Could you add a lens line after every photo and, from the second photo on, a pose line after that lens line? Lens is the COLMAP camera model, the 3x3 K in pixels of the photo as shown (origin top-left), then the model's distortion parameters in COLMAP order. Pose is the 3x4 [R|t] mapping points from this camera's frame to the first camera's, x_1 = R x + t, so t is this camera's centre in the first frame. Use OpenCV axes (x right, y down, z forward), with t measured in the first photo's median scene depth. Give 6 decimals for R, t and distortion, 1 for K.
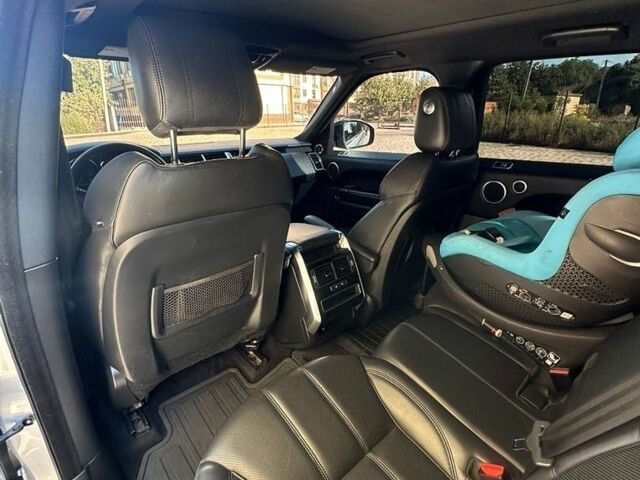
lens RADIAL K [[342.8, 0, 321.5], [0, 342.8, 240.2], [0, 0, 1]] dist [-0.008949, 0.002050]
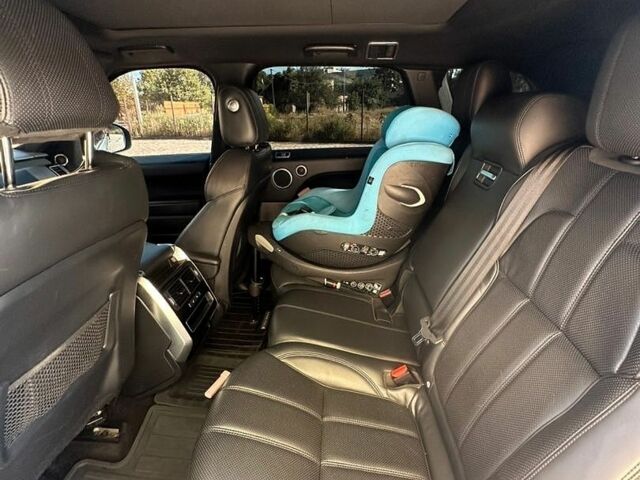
lens RADIAL K [[342.8, 0, 321.5], [0, 342.8, 240.2], [0, 0, 1]] dist [-0.008949, 0.002050]
pose [[0.712810, -0.256293, 0.652852, -0.266579], [0.257052, 0.961536, 0.096815, -0.021554], [-0.652553, 0.098807, 0.751273, 0.074928]]
